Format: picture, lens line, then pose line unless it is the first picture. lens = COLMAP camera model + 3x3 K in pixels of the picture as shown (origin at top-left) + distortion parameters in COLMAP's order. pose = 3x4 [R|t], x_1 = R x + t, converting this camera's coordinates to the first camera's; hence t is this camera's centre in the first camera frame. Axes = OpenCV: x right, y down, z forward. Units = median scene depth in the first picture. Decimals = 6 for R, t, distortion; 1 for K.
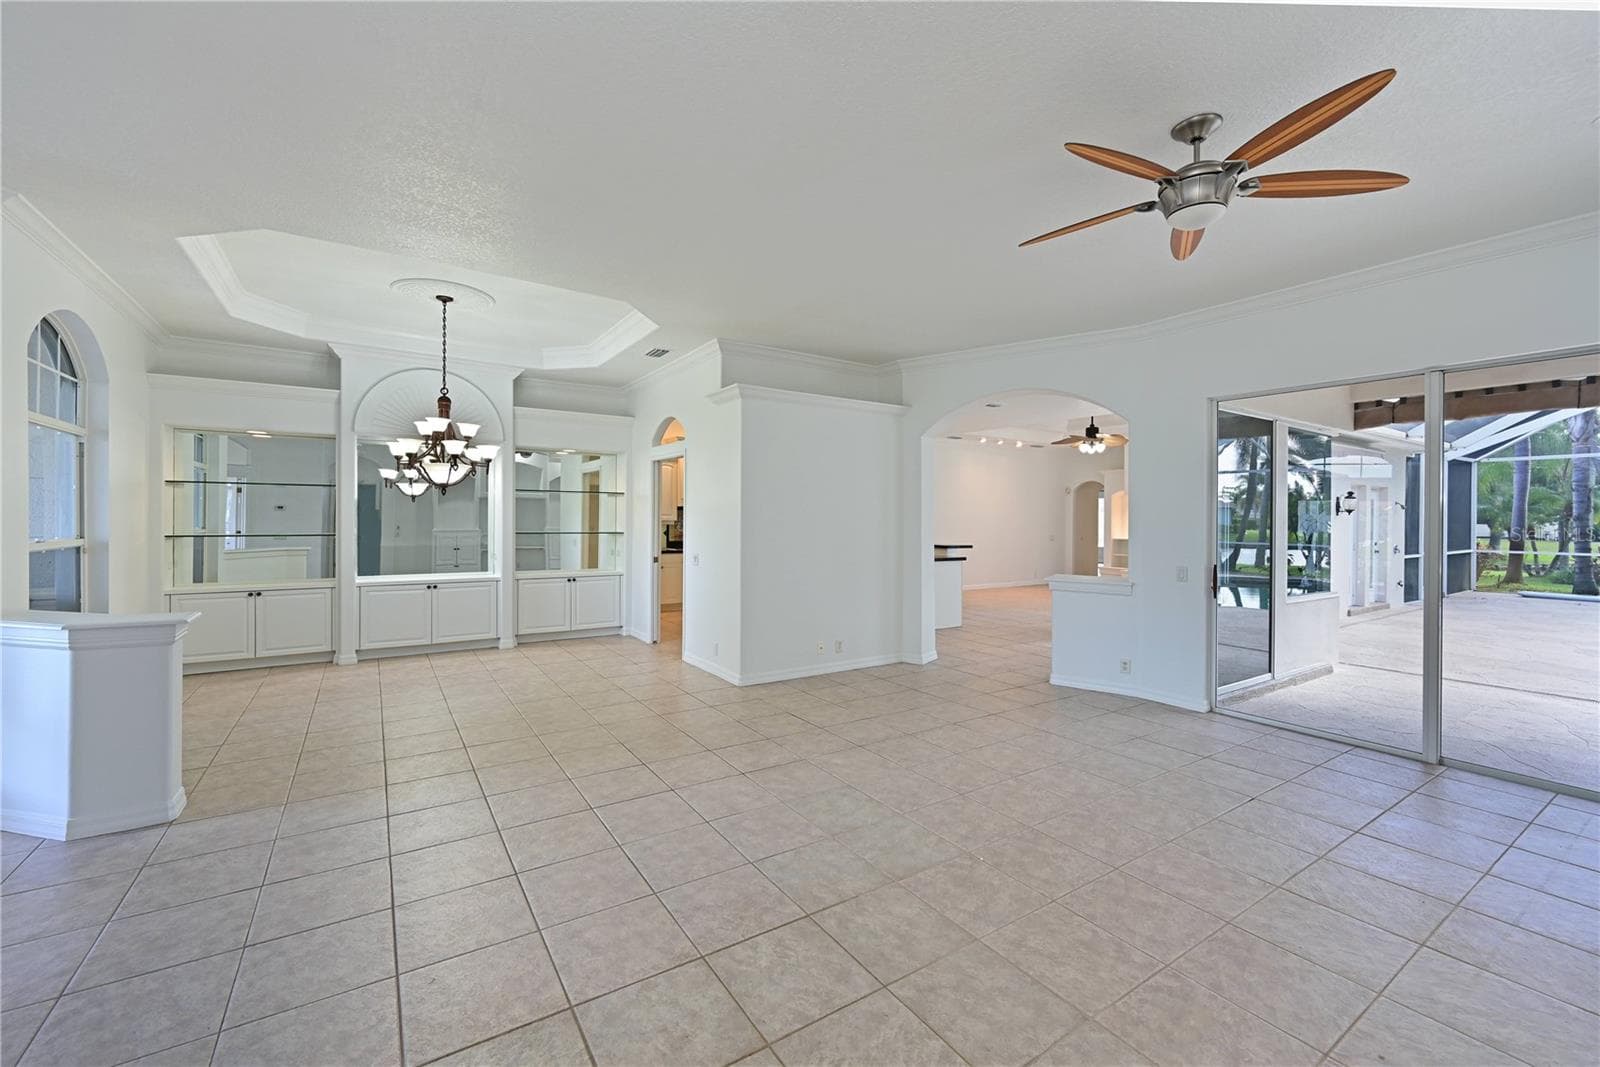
lens RADIAL K [[649.3, 0, 800.0], [0, 649.3, 533.5], [0, 0, 1]] dist [0.001626, 0.000798]
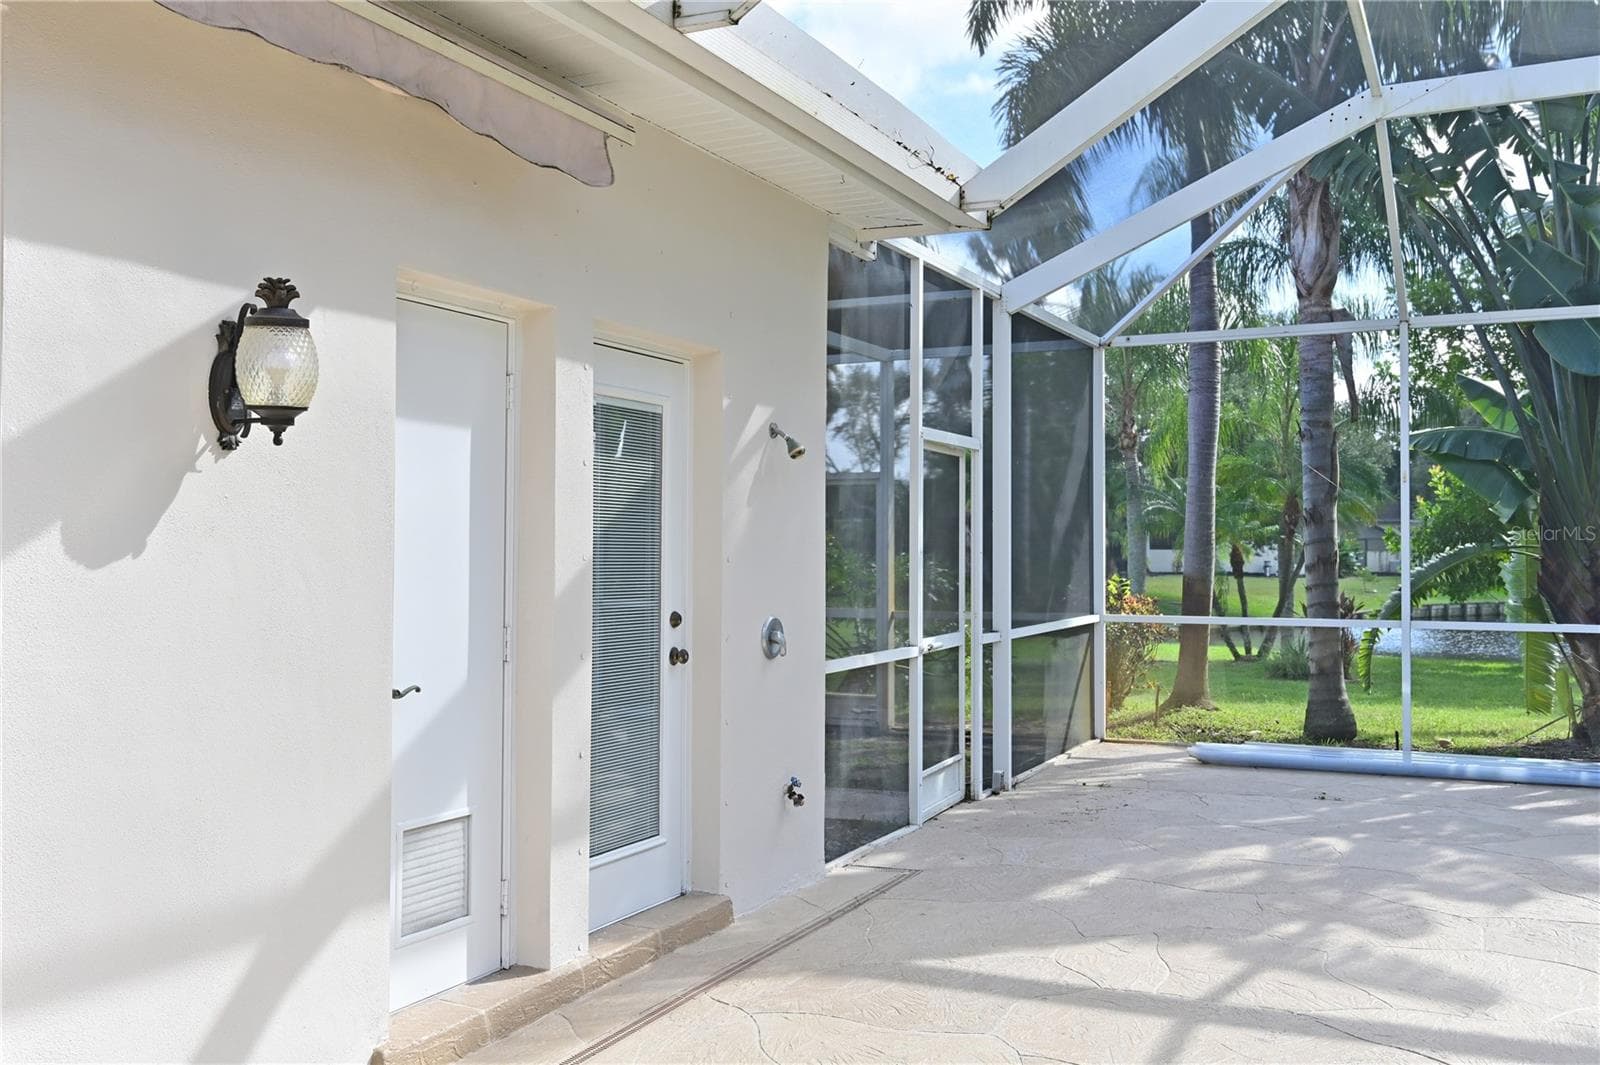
lens RADIAL K [[1433.2, 0, 832.8], [0, 1433.2, 533.1], [0, 0, 1]] dist [0.002942, 0.010504]
pose [[0.848383, 0.008877, 0.529308, 0.545515], [0.002720, 0.999773, -0.021128, -0.001254], [-0.529375, 0.019365, 0.848167, 0.464734]]
